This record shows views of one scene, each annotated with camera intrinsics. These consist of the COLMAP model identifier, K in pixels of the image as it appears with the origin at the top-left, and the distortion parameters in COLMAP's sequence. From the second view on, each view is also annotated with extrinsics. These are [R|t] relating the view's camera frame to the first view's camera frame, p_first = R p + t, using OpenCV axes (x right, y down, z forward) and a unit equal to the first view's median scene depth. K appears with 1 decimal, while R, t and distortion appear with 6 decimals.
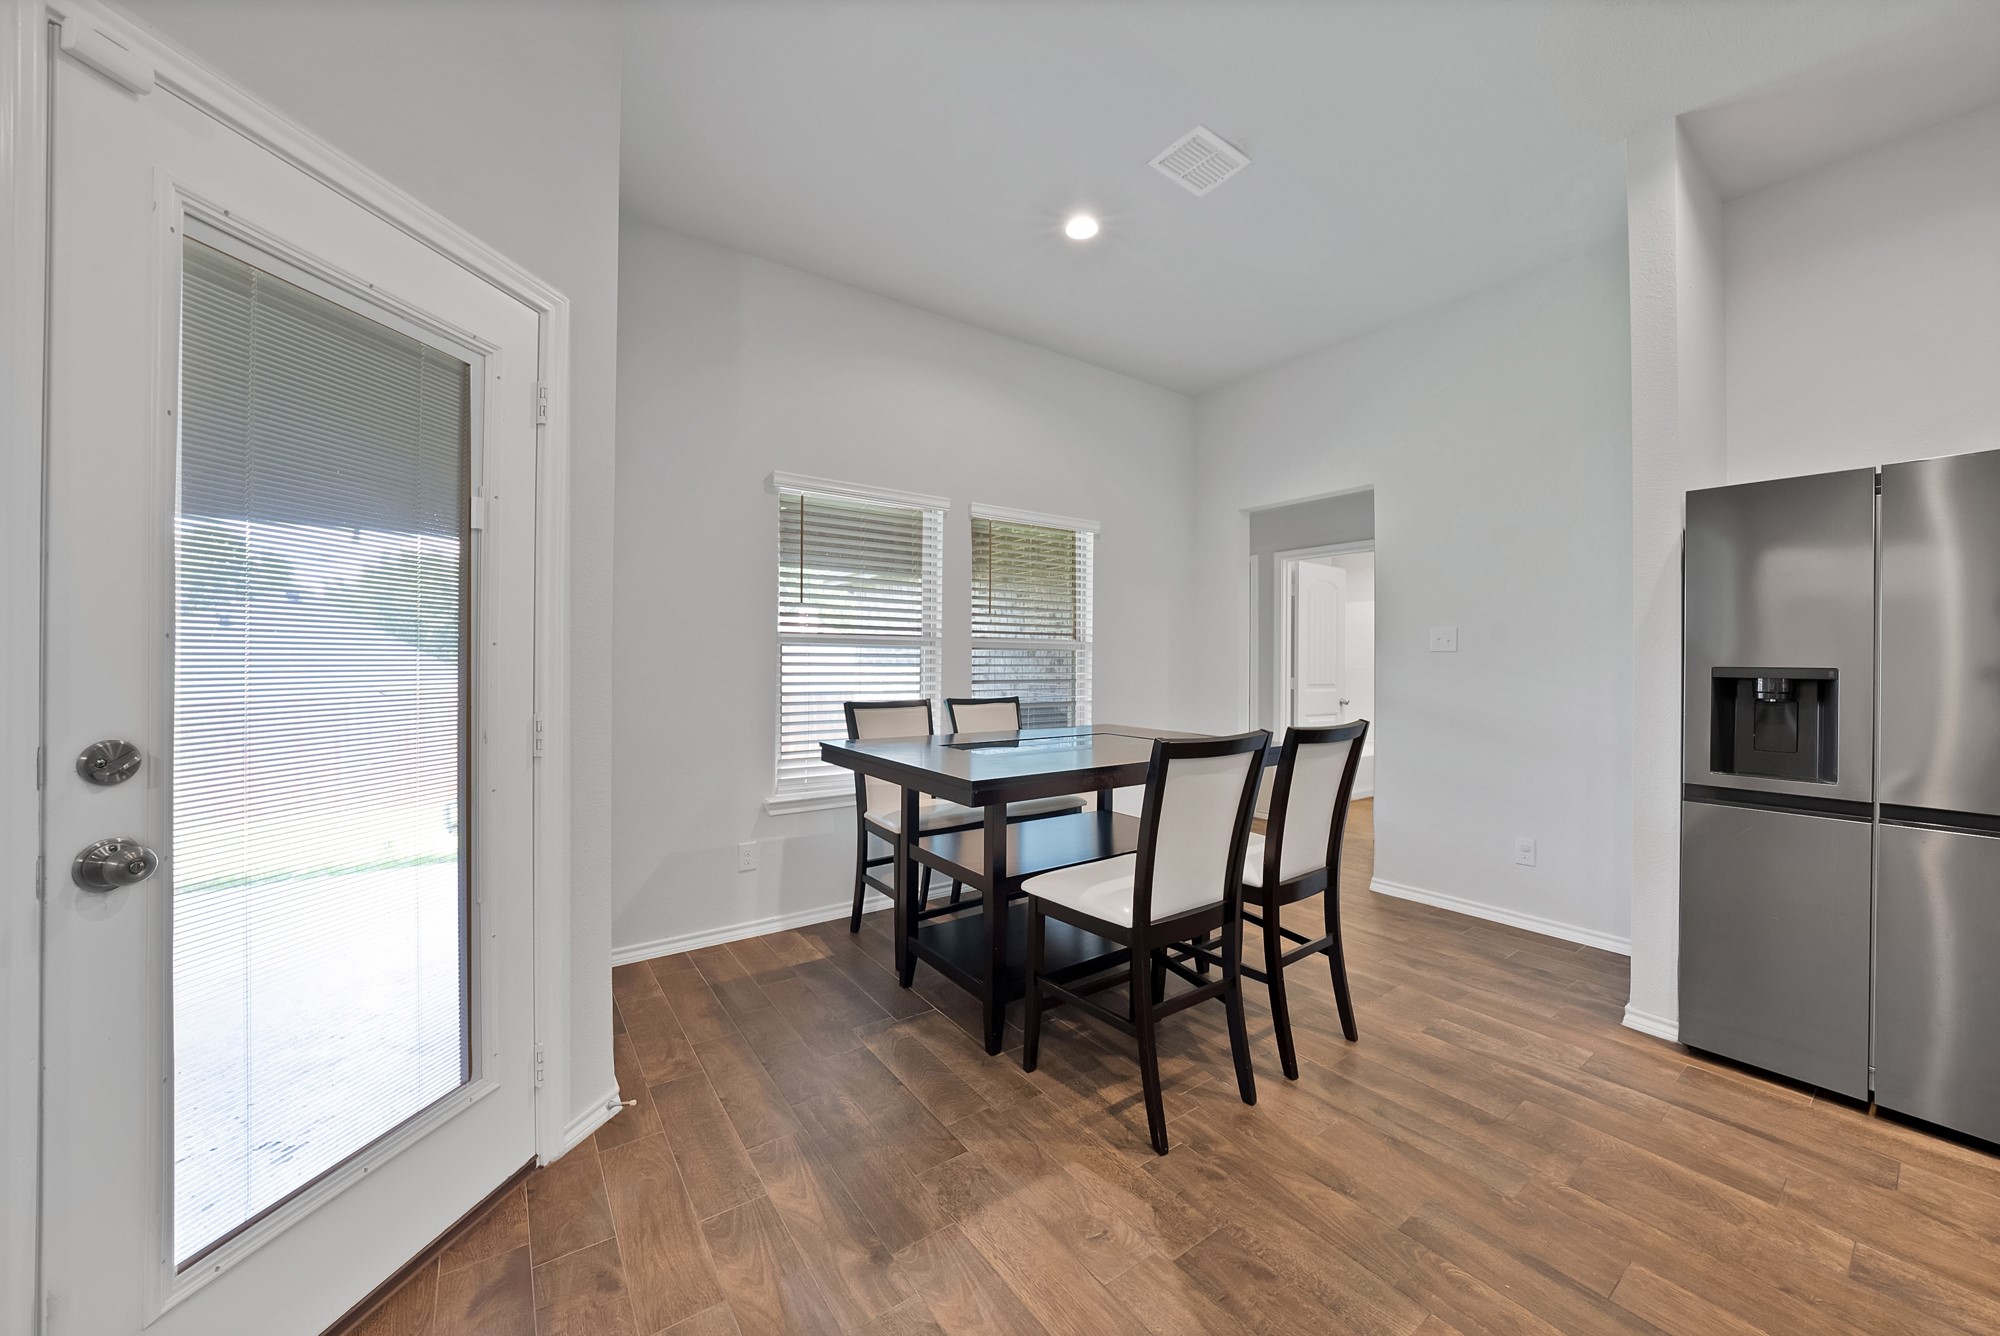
lens RADIAL K [[720.6, 0, 997.6], [0, 720.6, 656.5], [0, 0, 1]] dist [-0.025298, 0.005436]
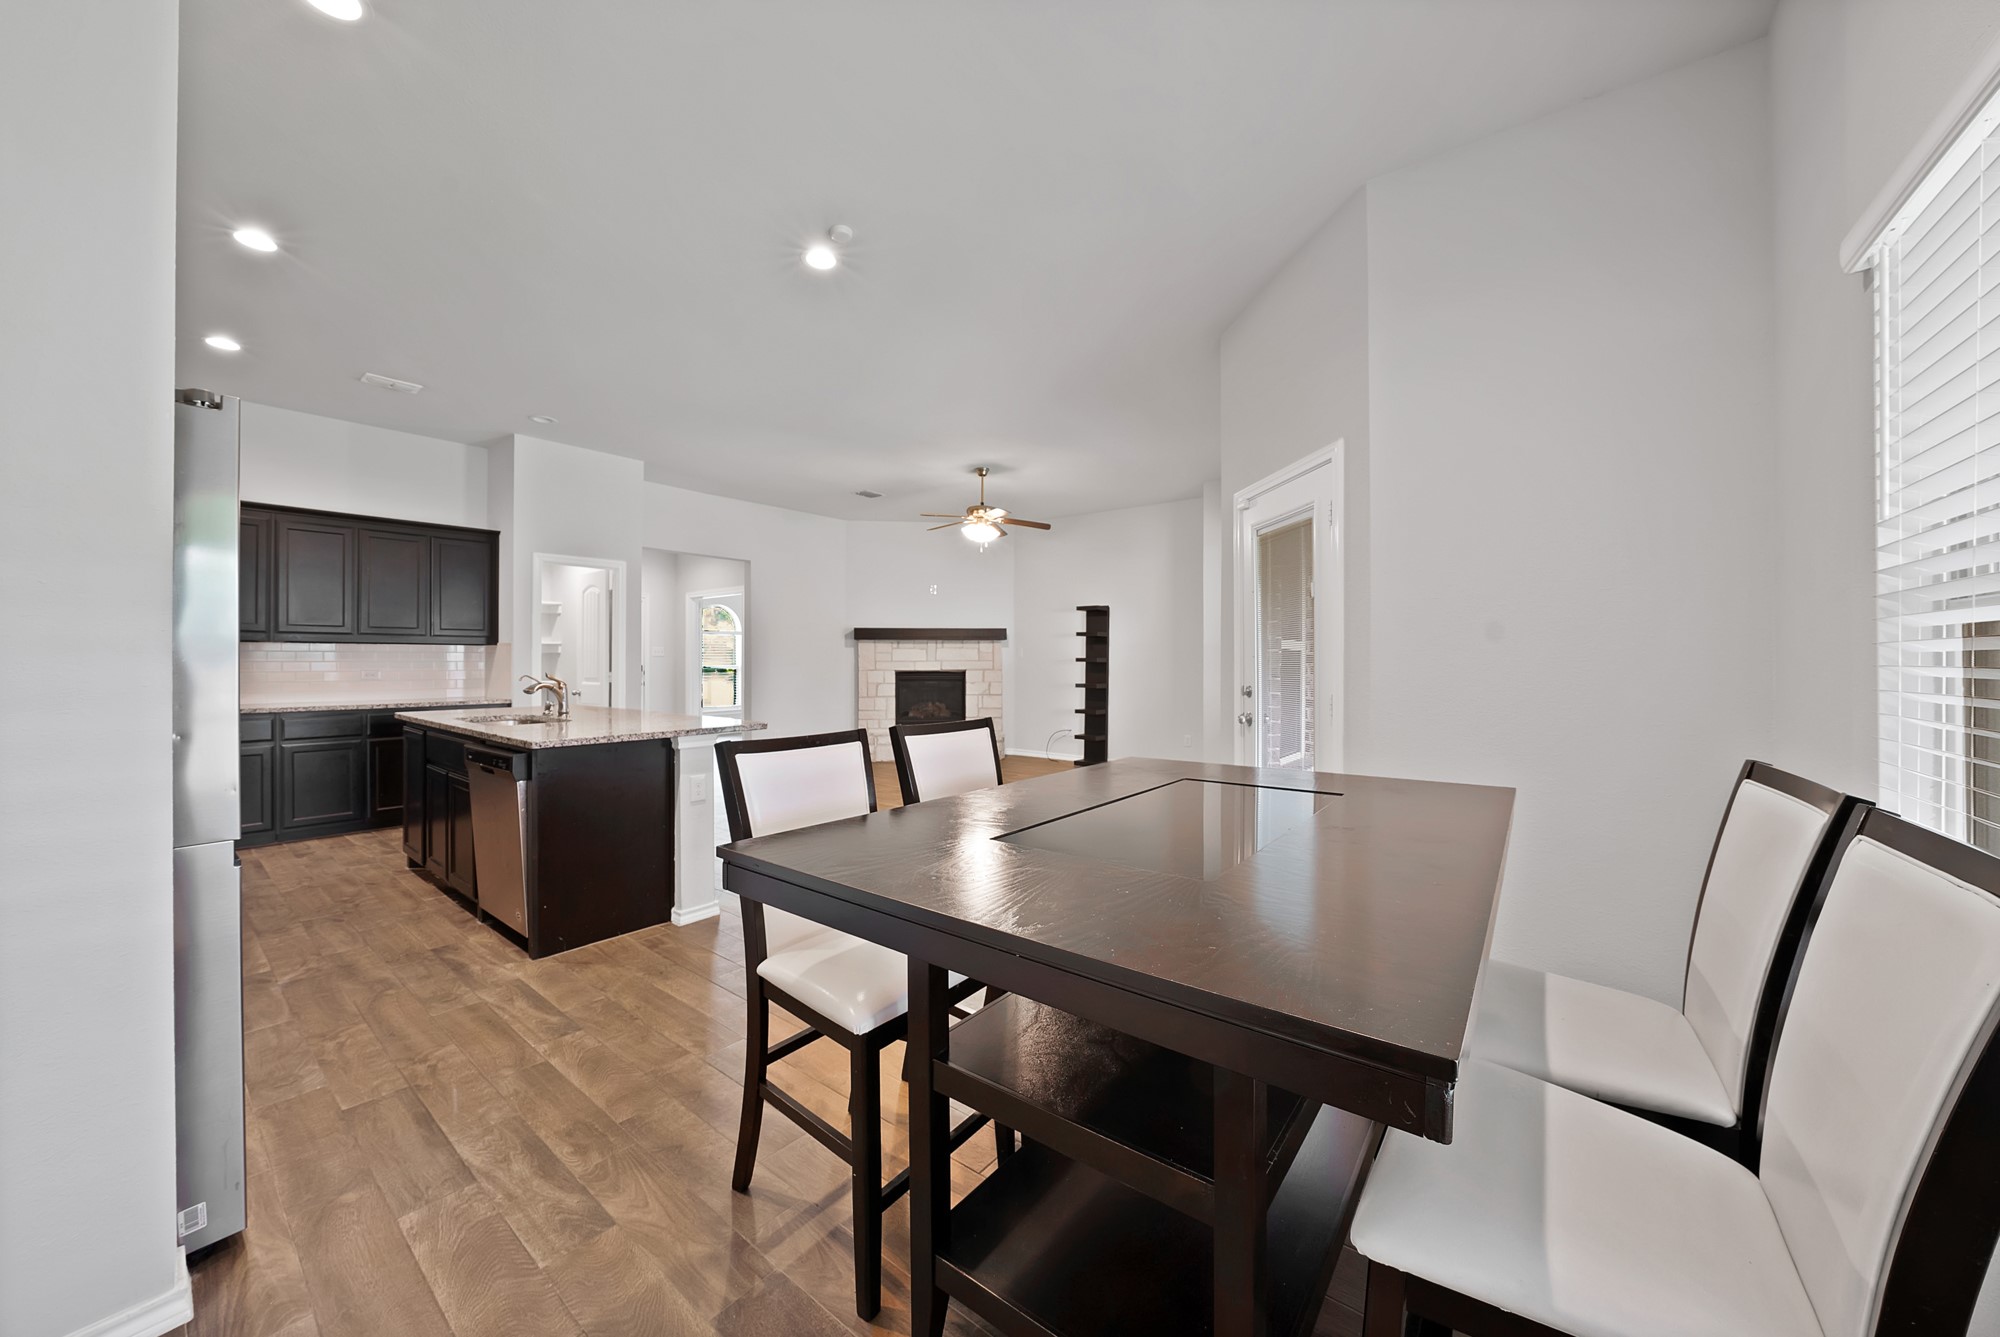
lens RADIAL K [[720.6, 0, 988.1], [0, 720.6, 656.4], [0, 0, 1]] dist [-0.025298, 0.005436]
pose [[-0.961915, -0.006126, -0.273280, 0.497884], [-0.001927, 0.999876, -0.015629, 0.014065], [0.273342, -0.014507, -0.961807, 1.921772]]
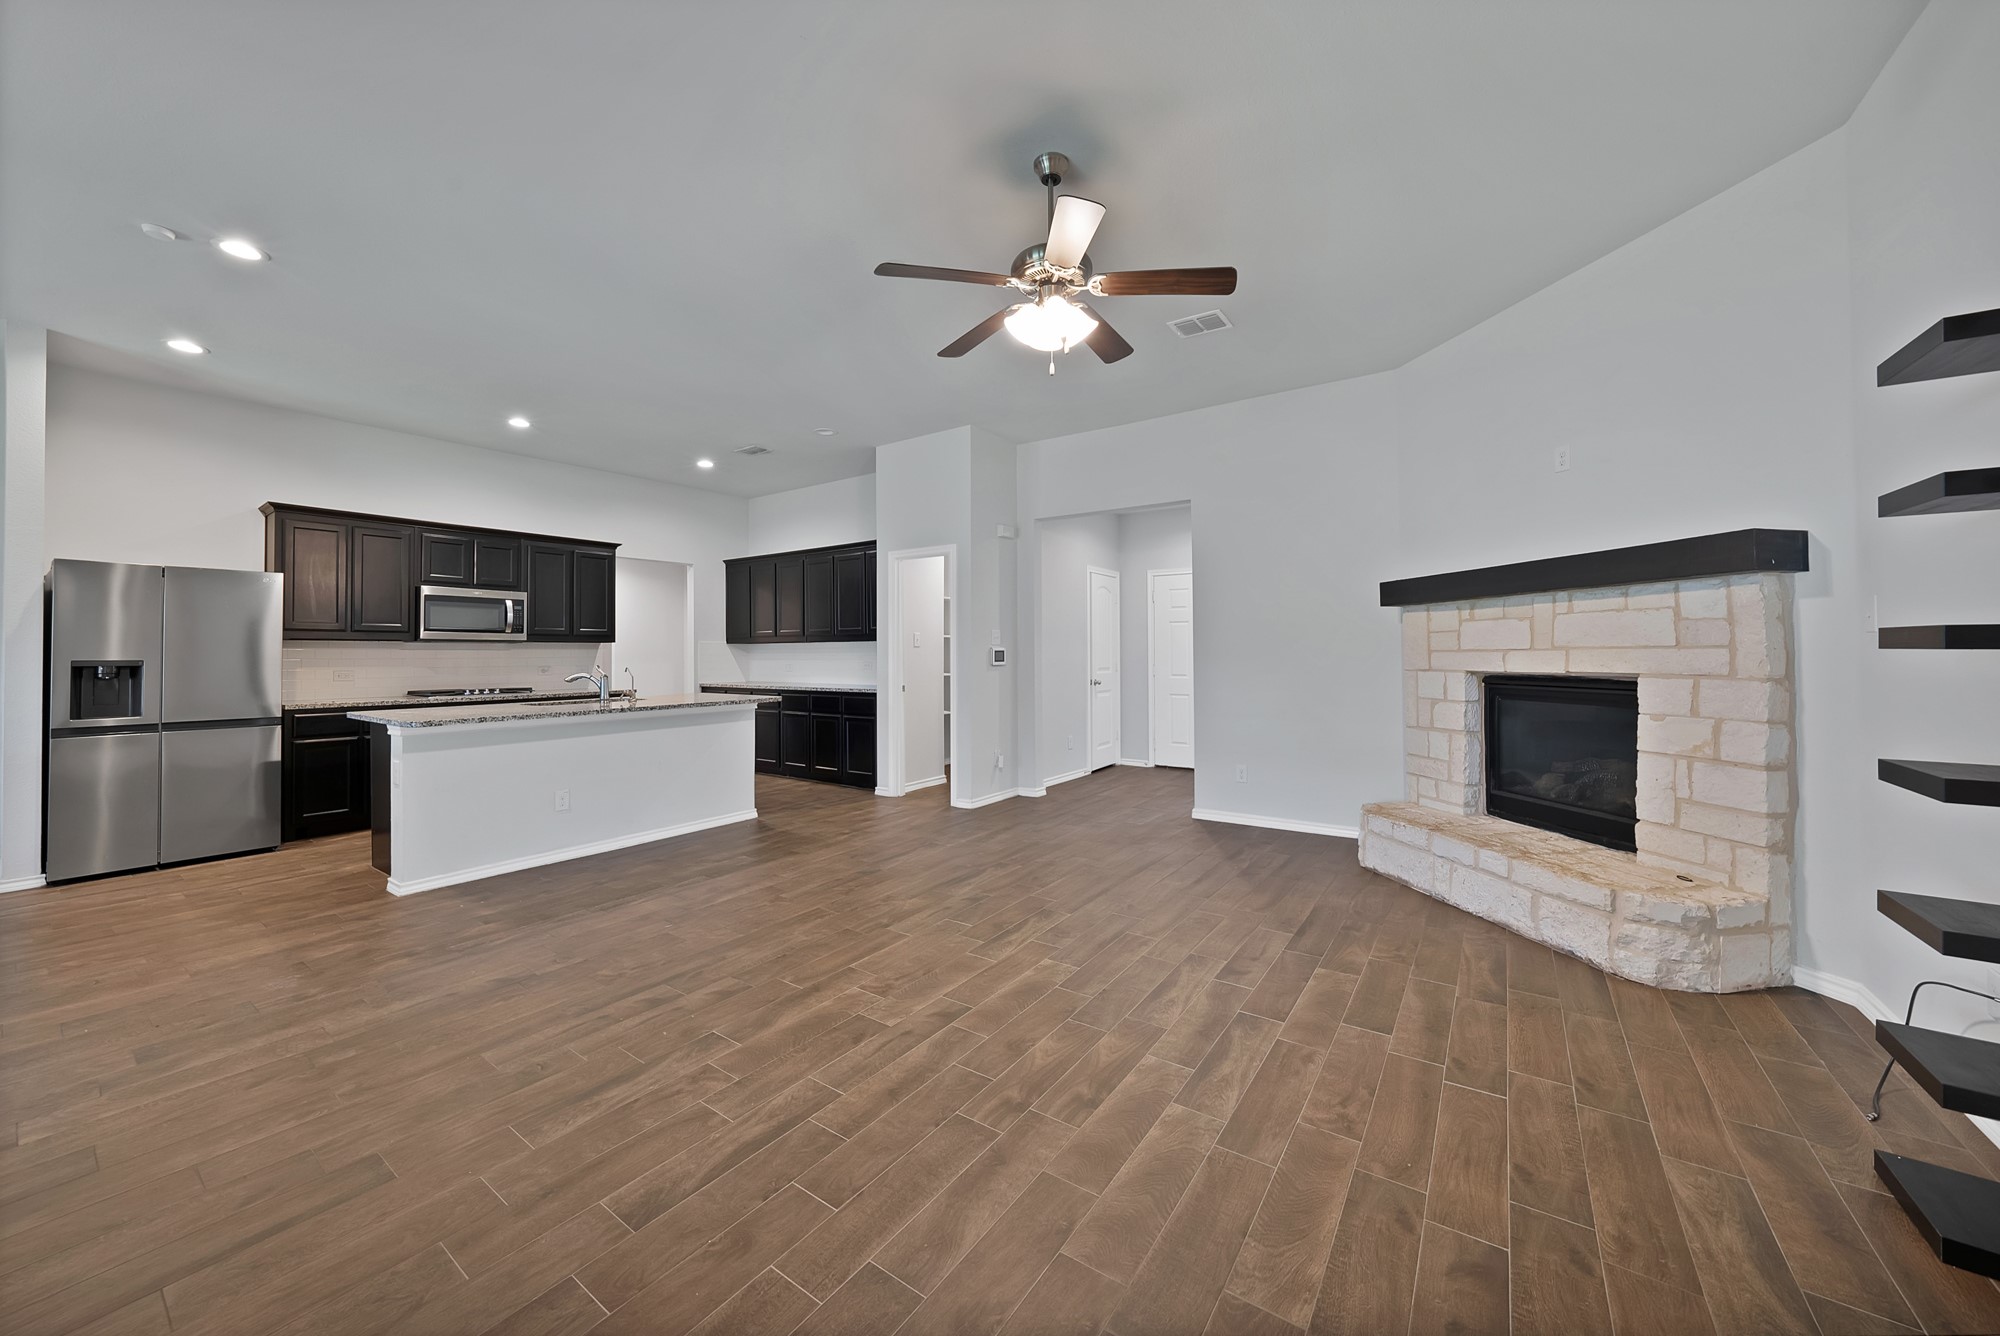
lens RADIAL K [[720.6, 0, 992.9], [0, 720.6, 651.5], [0, 0, 1]] dist [-0.025298, 0.005436]
pose [[-0.332513, 0.001425, 0.943098, -1.442355], [-0.003787, 0.999989, -0.002846, -0.011182], [-0.943091, -0.004518, -0.332504, -0.608789]]
